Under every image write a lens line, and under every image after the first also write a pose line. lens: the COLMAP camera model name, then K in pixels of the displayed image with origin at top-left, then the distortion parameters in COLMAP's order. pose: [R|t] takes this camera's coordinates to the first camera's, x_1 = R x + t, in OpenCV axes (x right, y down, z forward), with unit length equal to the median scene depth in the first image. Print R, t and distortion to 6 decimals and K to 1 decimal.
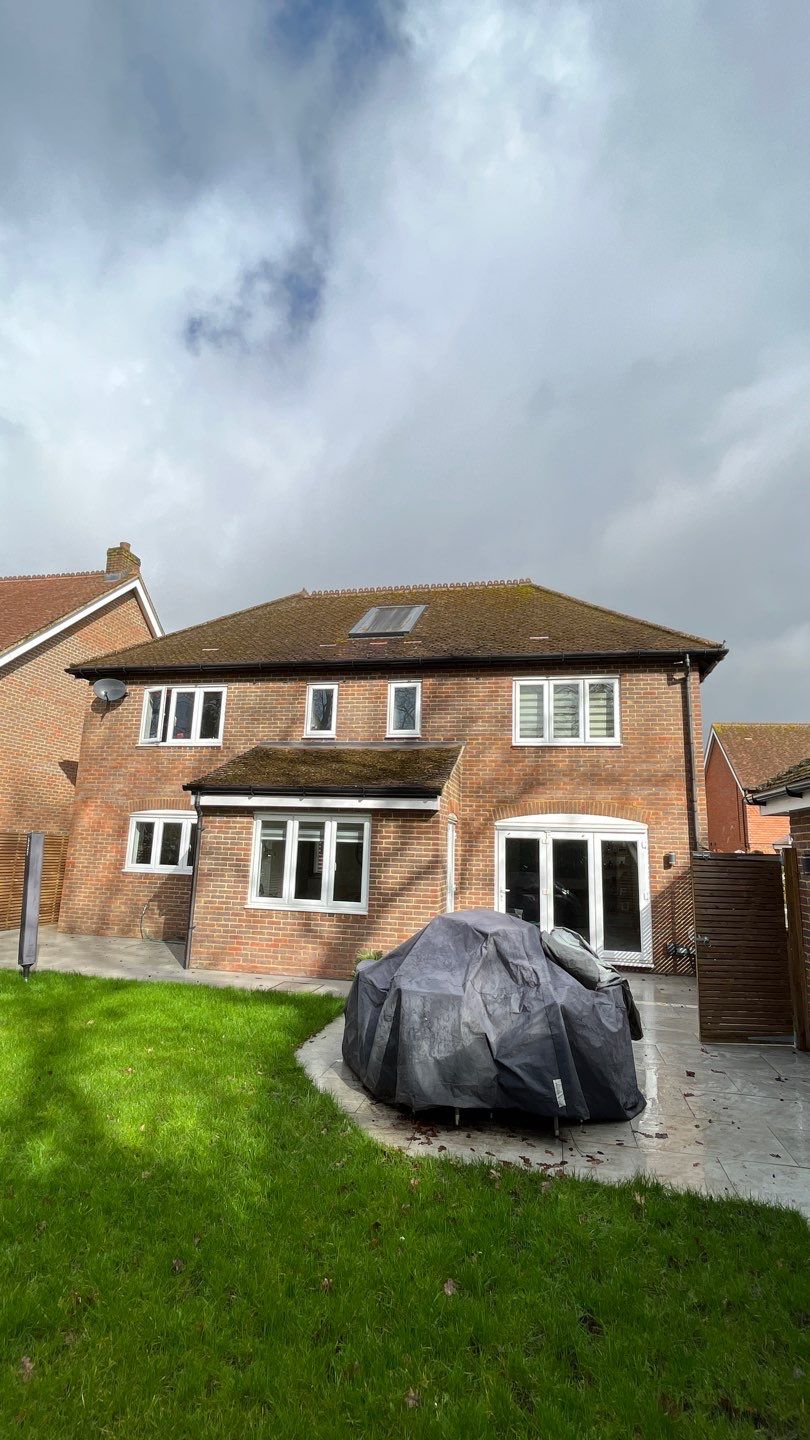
lens RADIAL K [[677.8, 0, 406.8], [0, 677.8, 715.6], [0, 0, 1]] dist [-0.005415, 0.000069]
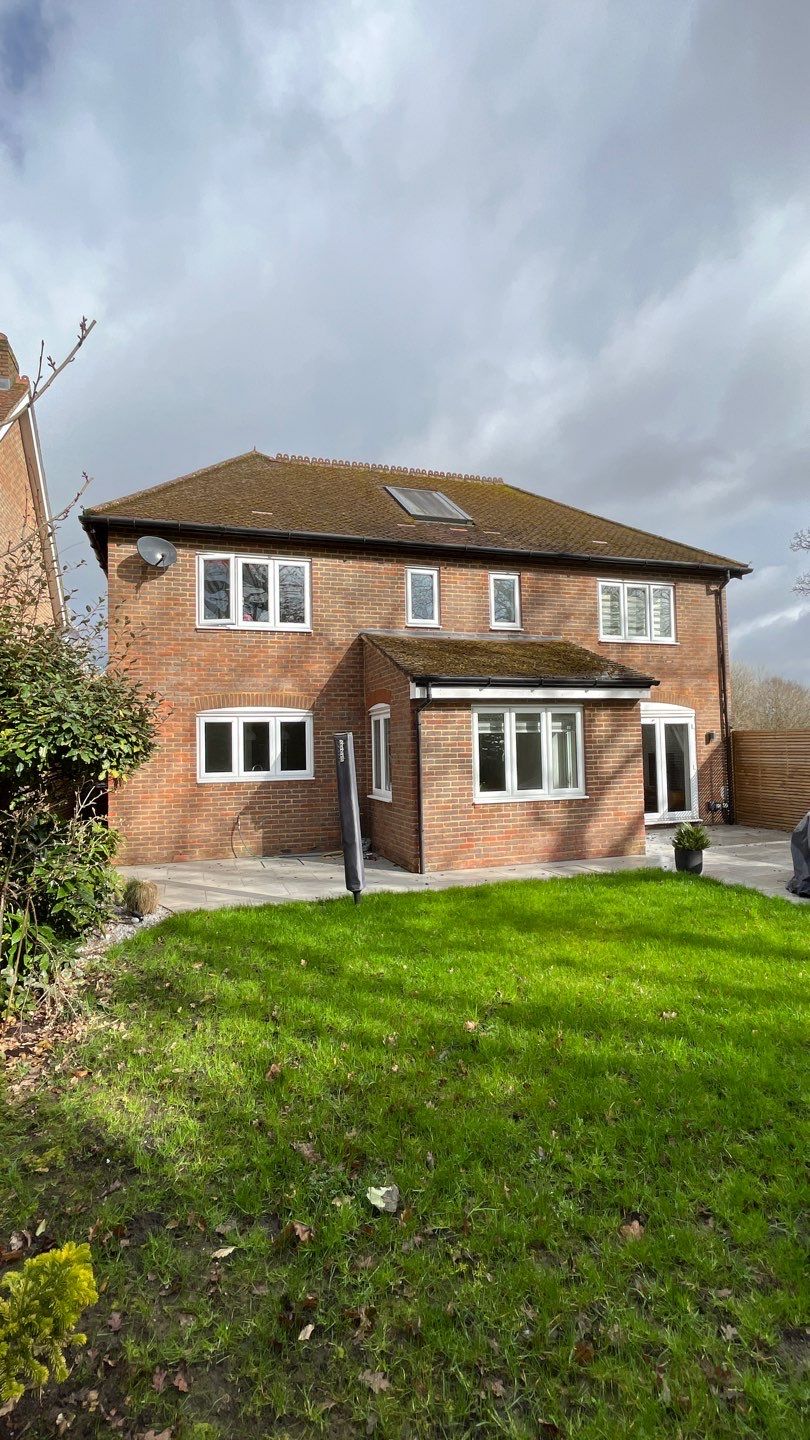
lens RADIAL K [[677.8, 0, 408.7], [0, 677.8, 716.1], [0, 0, 1]] dist [-0.005415, 0.000069]
pose [[0.859150, -0.027274, 0.510997, -0.686128], [-0.051301, 0.988957, 0.139038, 0.027794], [-0.509146, -0.145669, 0.848263, 0.215134]]
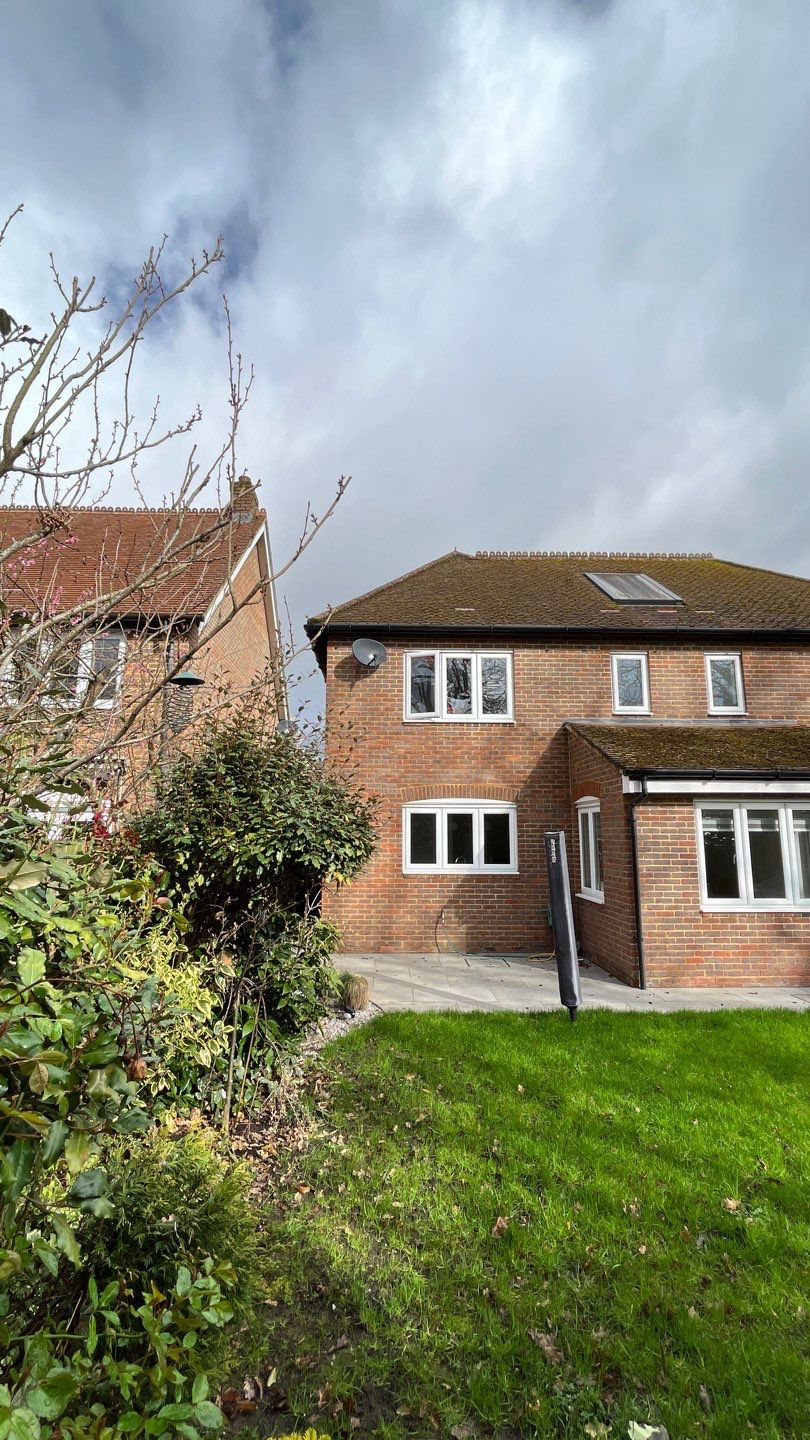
lens RADIAL K [[677.8, 0, 398.3], [0, 677.8, 712.0], [0, 0, 1]] dist [-0.005415, 0.000069]
pose [[0.971638, 0.012777, 0.236126, -0.694636], [-0.018493, 0.999587, 0.022009, 0.017286], [-0.235747, -0.025751, 0.971473, 0.228879]]
